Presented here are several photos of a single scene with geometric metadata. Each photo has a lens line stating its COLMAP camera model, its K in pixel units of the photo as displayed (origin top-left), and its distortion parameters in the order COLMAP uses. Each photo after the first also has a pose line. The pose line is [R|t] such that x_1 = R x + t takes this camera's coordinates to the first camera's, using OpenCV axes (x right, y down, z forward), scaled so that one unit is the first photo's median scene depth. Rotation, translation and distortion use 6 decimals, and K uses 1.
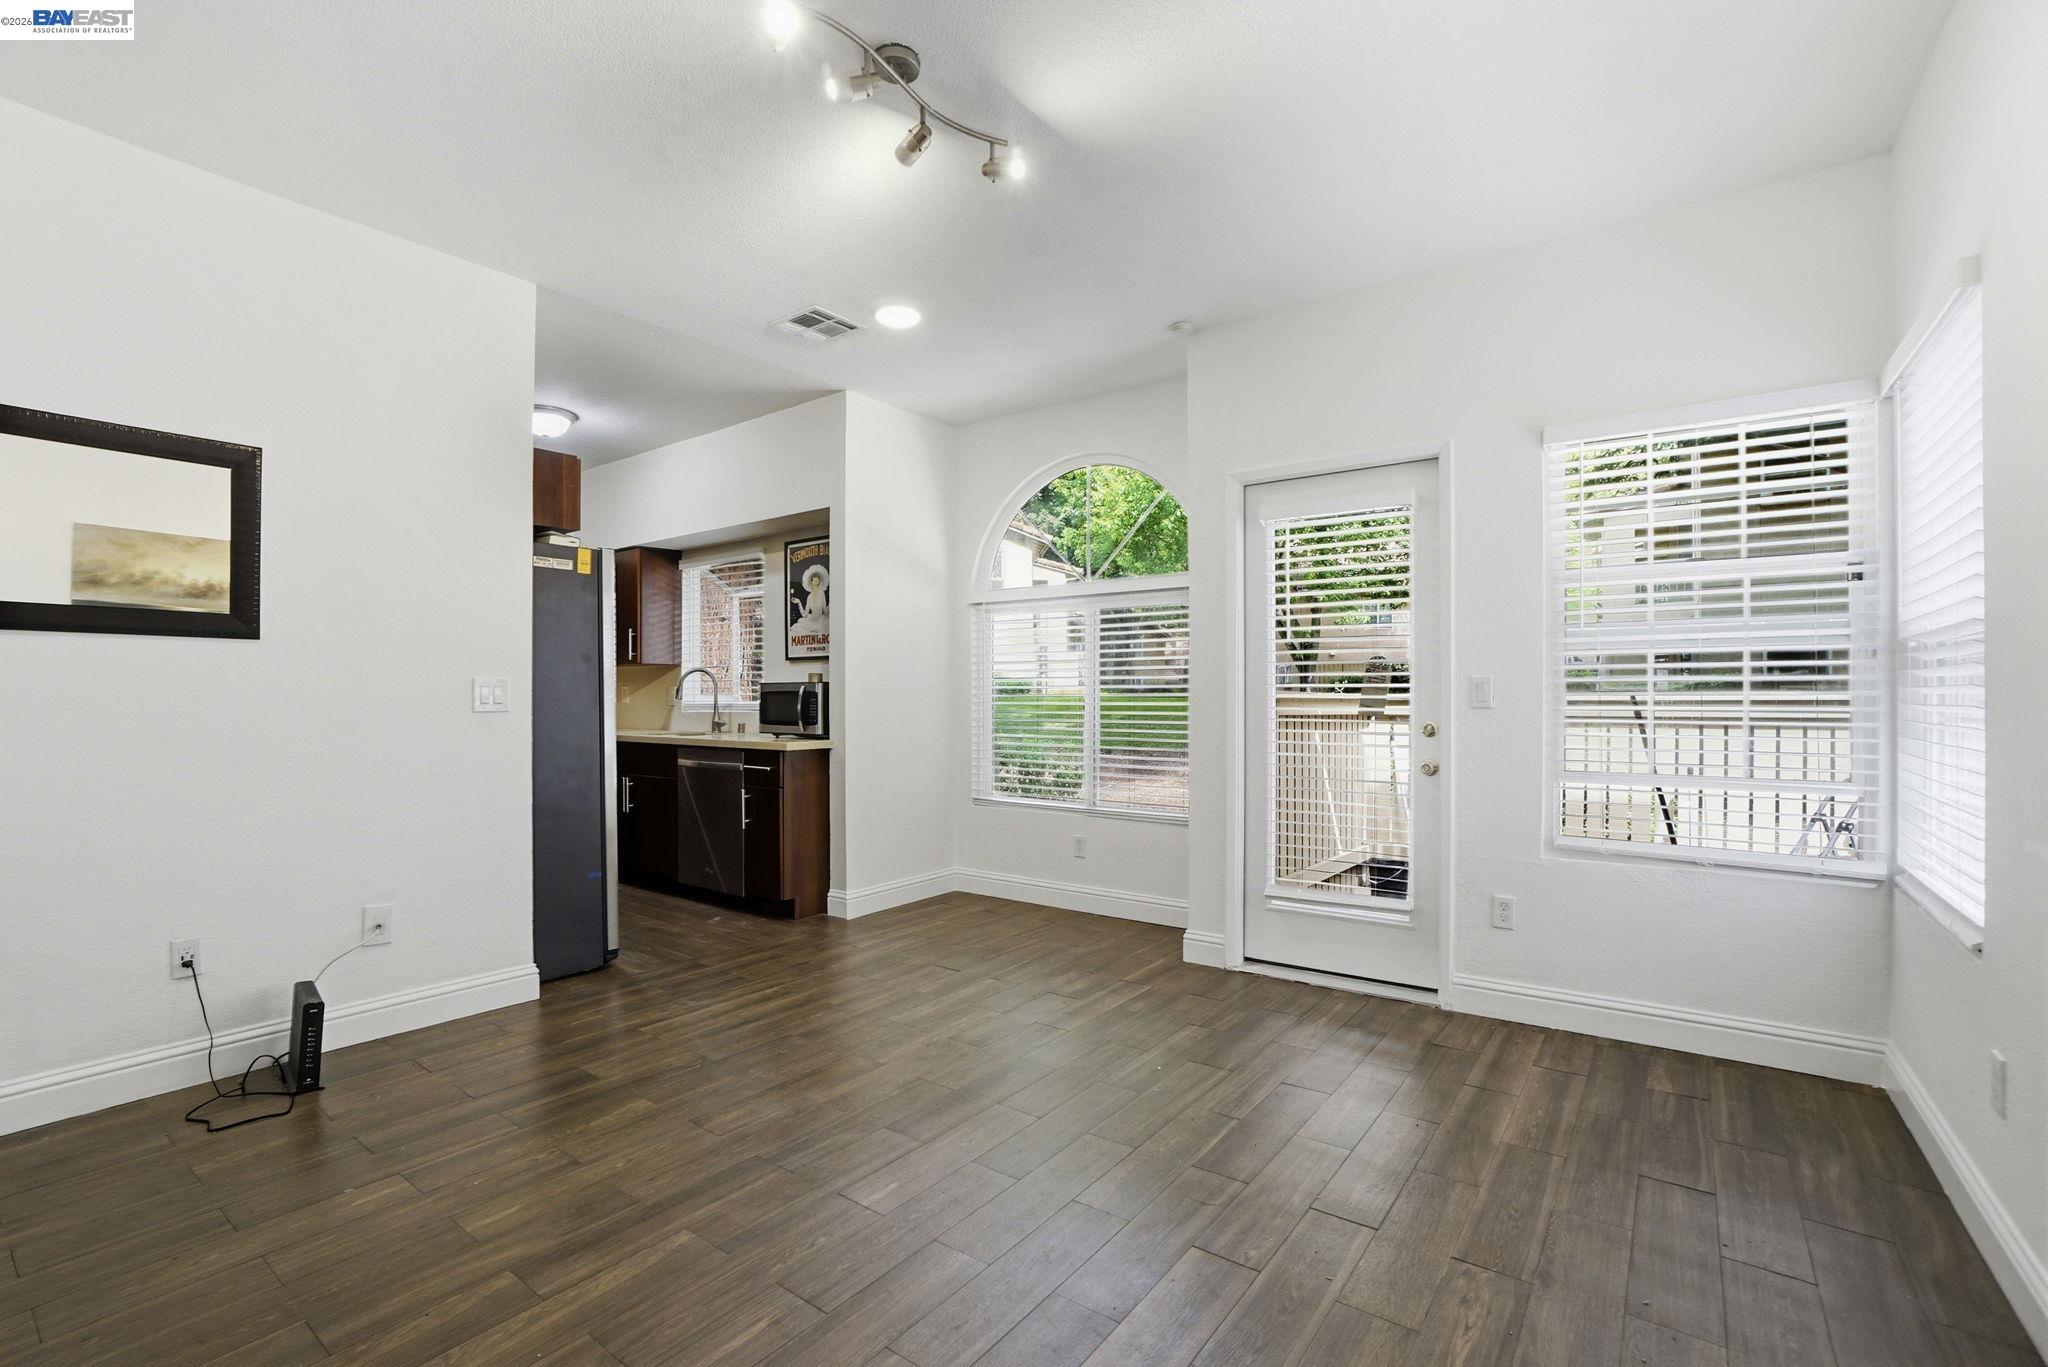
lens RADIAL K [[916.2, 0, 1008.0], [0, 916.2, 704.6], [0, 0, 1]] dist [-0.054633, 0.023526]
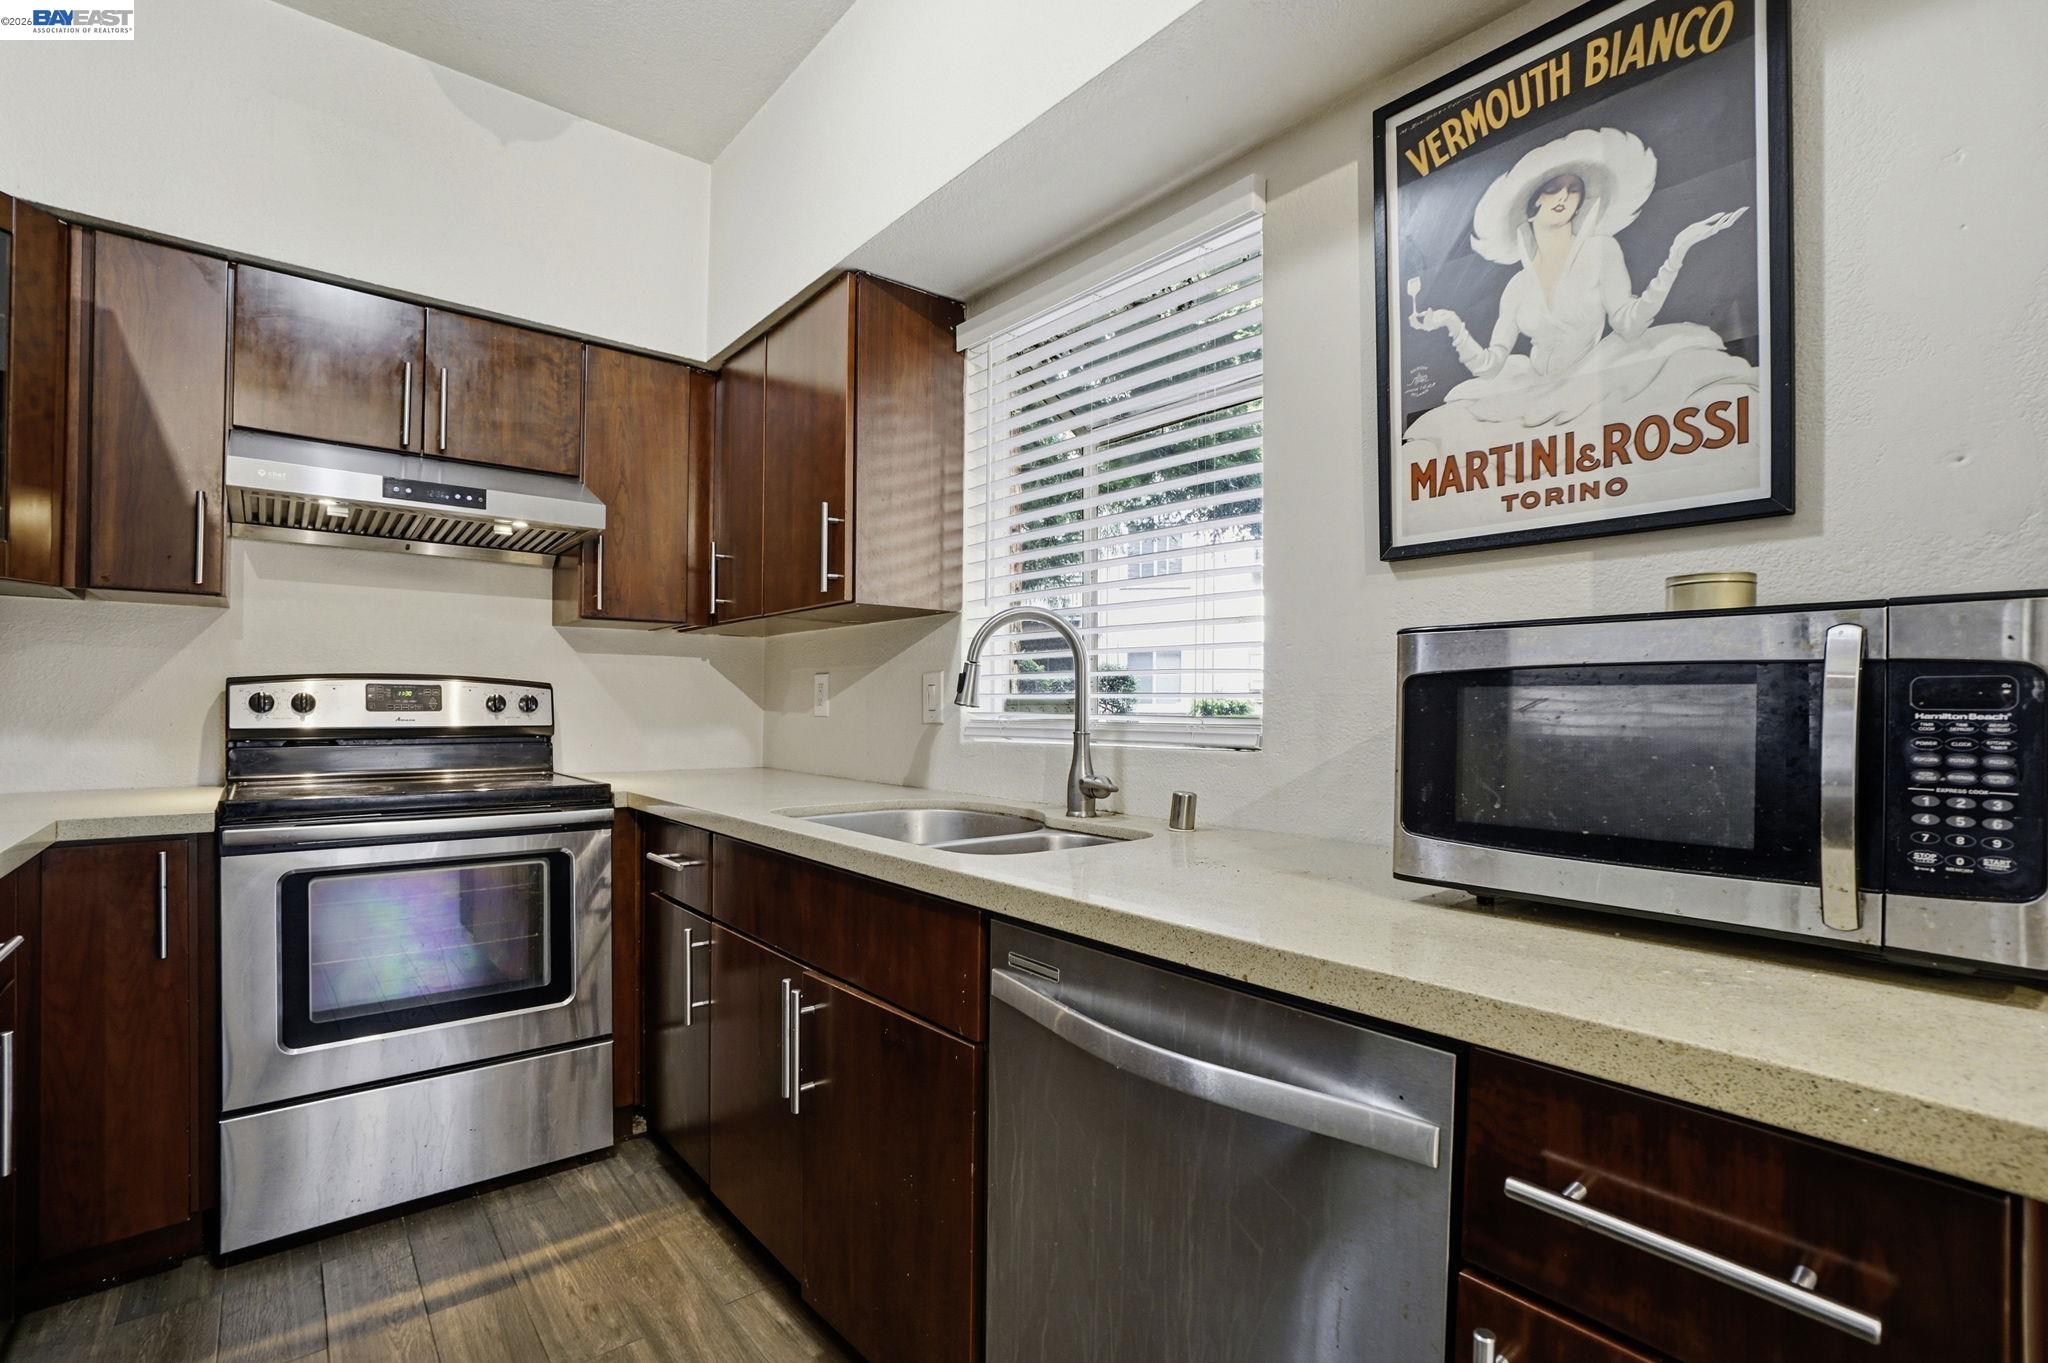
lens RADIAL K [[916.2, 0, 1008.0], [0, 916.2, 702.6], [0, 0, 1]] dist [-0.054633, 0.023526]
pose [[0.973562, 0.005340, -0.228361, -0.401513], [-0.008679, 0.999870, -0.013618, -0.005063], [0.228259, 0.015240, 0.973481, 1.015326]]
